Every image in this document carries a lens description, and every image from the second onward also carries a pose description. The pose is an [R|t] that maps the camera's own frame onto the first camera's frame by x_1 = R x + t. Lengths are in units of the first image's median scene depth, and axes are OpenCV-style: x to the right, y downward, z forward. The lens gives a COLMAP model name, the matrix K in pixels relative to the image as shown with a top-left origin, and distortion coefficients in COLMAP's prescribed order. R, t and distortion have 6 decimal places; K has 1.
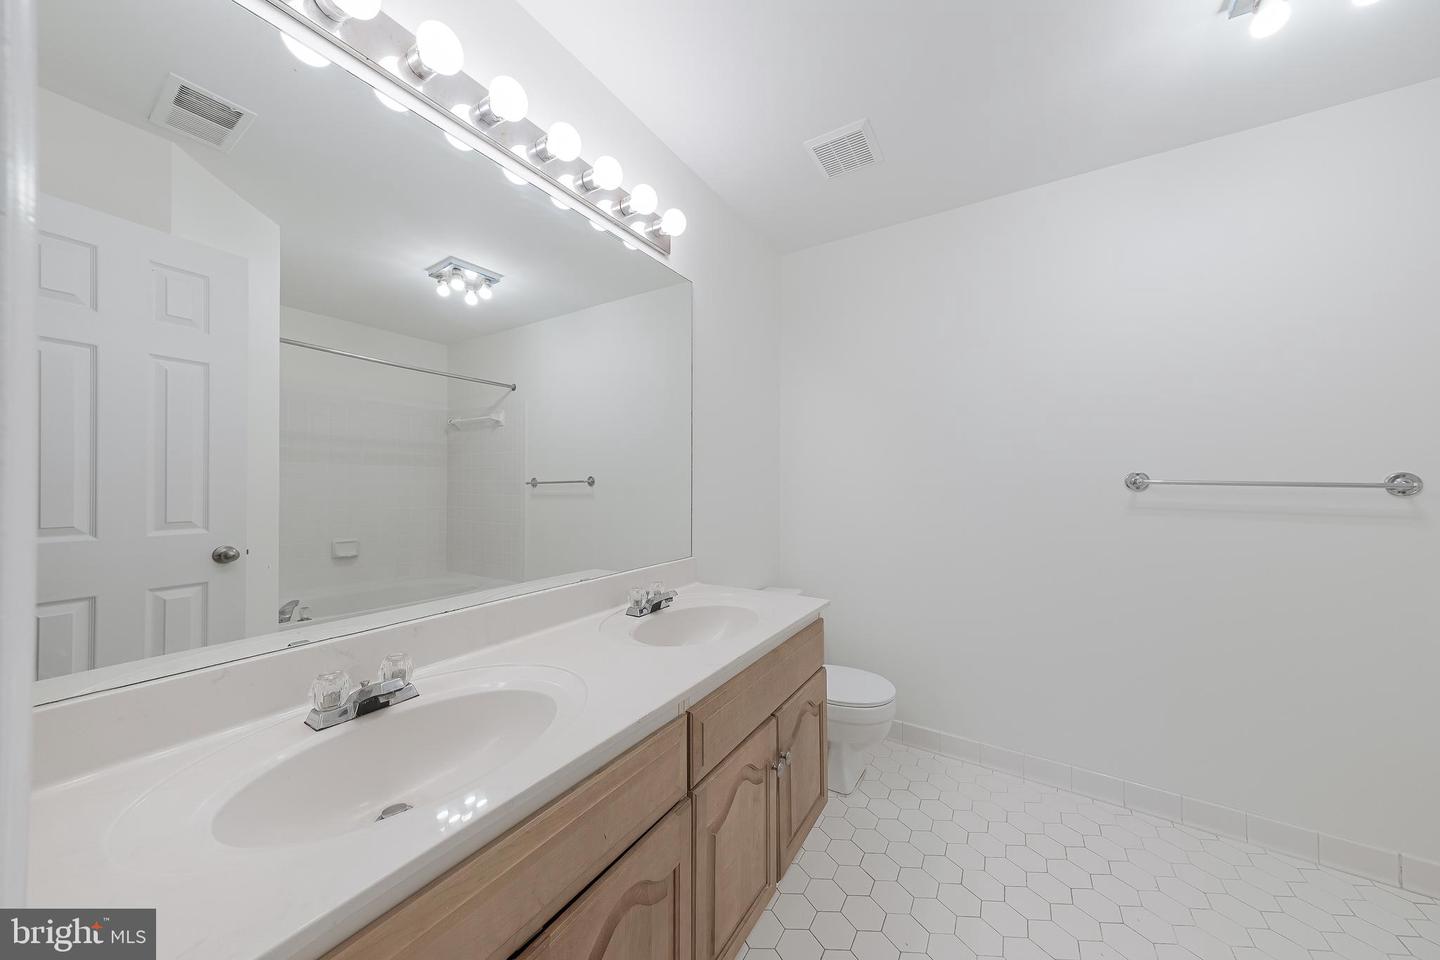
lens RADIAL K [[504.4, 0, 737.9], [0, 504.4, 494.2], [0, 0, 1]] dist [-0.000484, -0.000079]
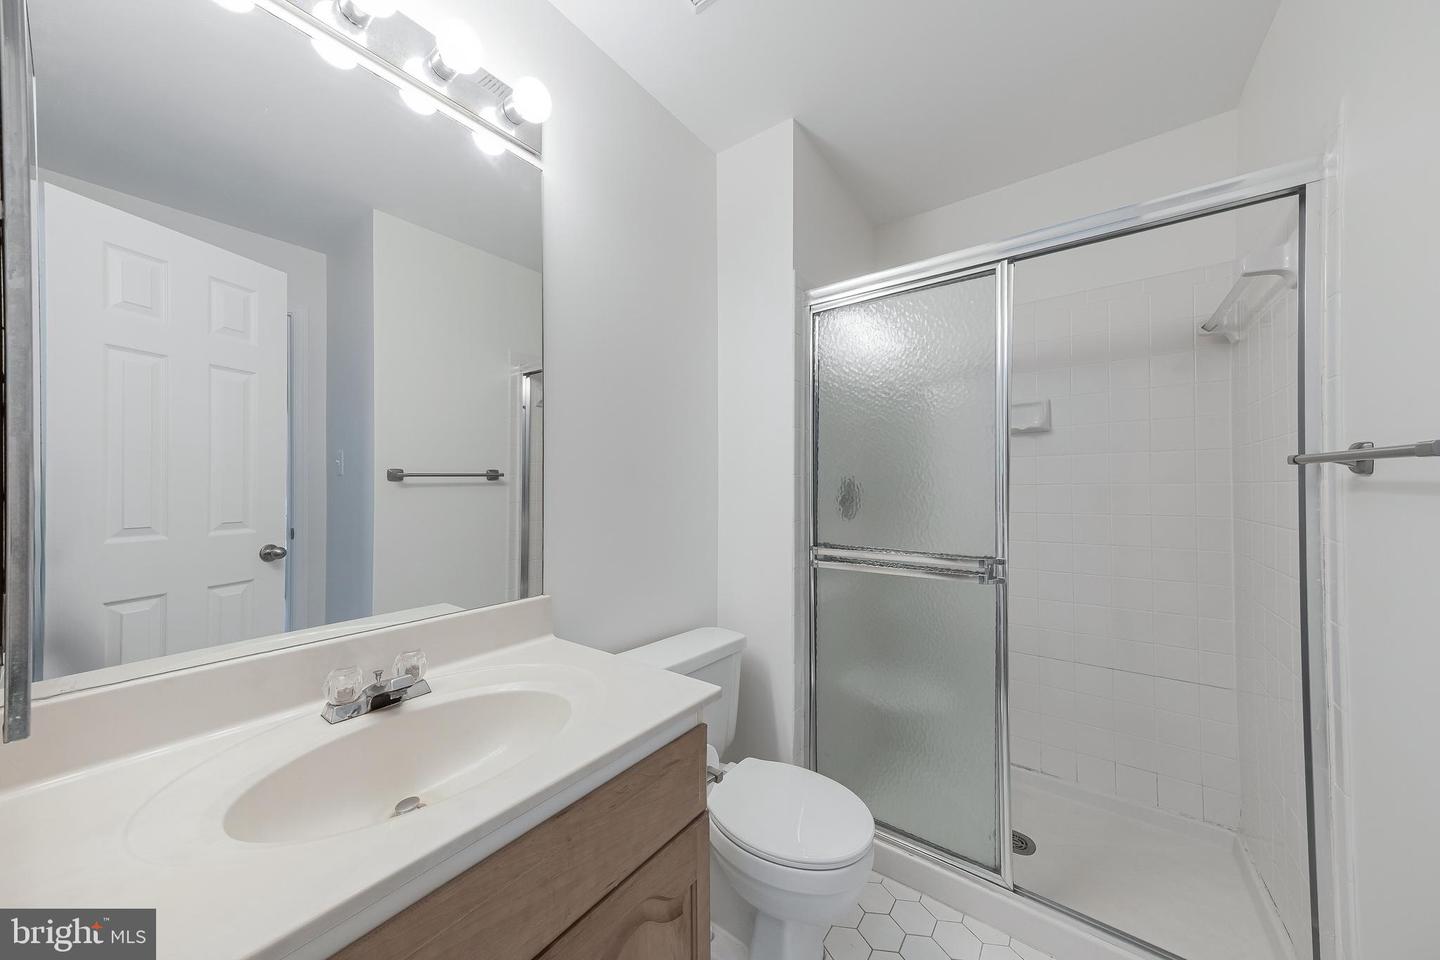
lens RADIAL K [[486.1, 0, 723.0], [0, 486.1, 483.9], [0, 0, 1]] dist [0.024381, -0.003290]
pose [[0.992933, -0.005361, -0.118558, 0.058533], [0.004808, 0.999976, -0.004950, -0.003537], [0.118582, 0.004345, 0.992935, 0.107421]]
